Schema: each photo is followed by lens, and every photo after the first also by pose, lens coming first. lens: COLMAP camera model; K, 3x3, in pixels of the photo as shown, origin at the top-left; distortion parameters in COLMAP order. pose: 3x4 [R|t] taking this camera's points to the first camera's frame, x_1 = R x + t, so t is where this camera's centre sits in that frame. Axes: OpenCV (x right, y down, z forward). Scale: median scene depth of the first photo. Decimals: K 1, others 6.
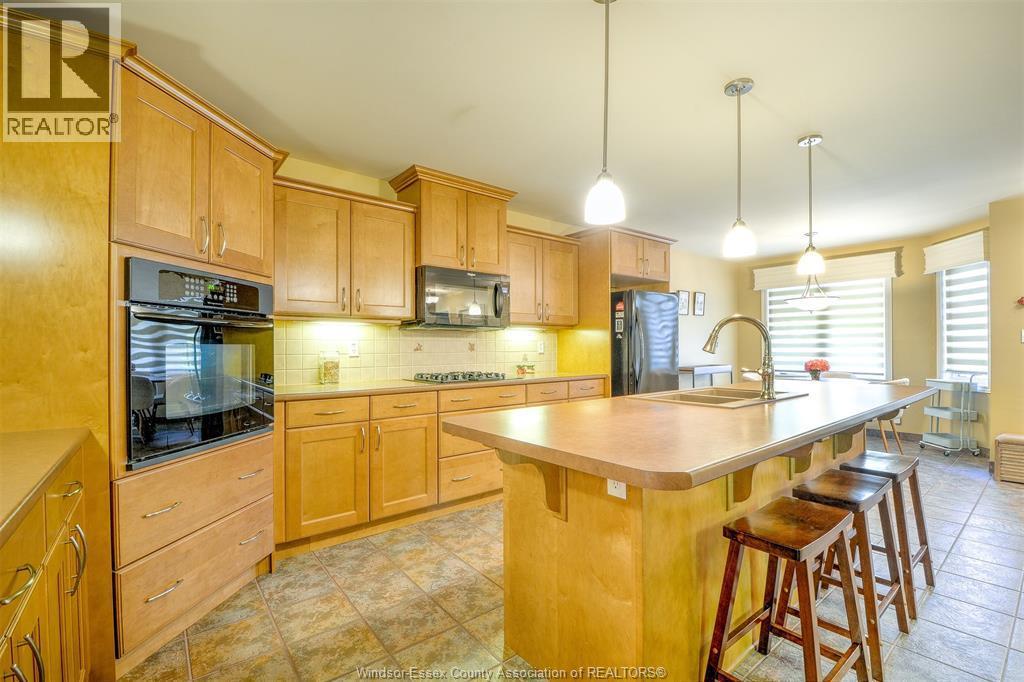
lens RADIAL K [[458.3, 0, 510.2], [0, 458.3, 346.6], [0, 0, 1]] dist [-0.033659, -0.000110]
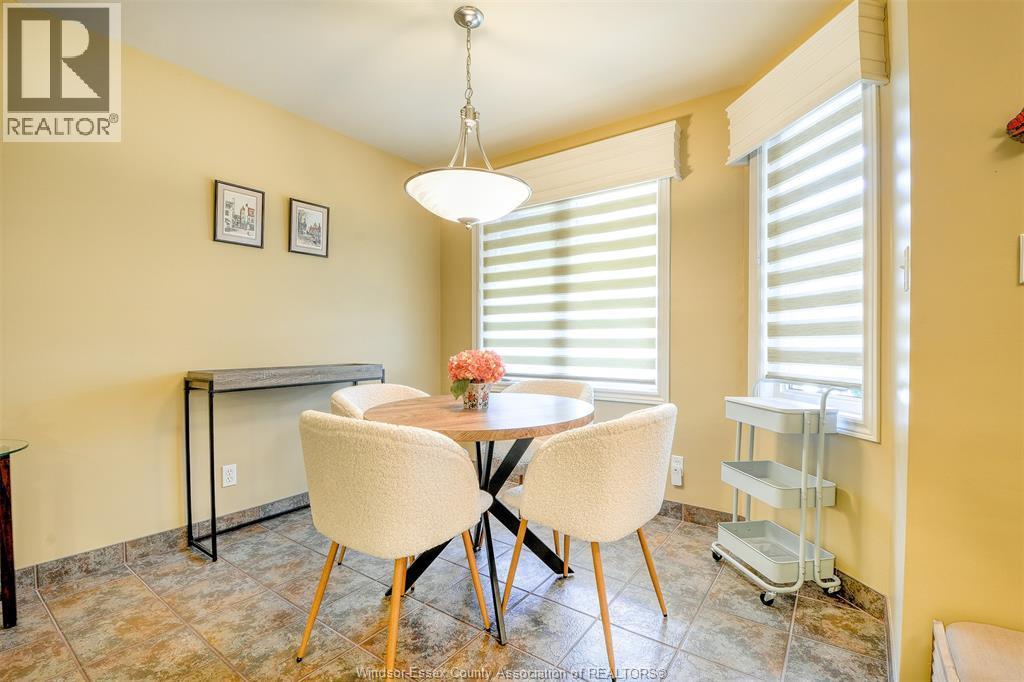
lens RADIAL K [[454.4, 0, 523.7], [0, 454.4, 345.0], [0, 0, 1]] dist [-0.001709, -0.000464]
pose [[0.956902, 0.013191, 0.290111, 0.620292], [-0.012789, 0.999913, -0.003281, 0.027205], [-0.290129, -0.000571, 0.956987, 0.636779]]
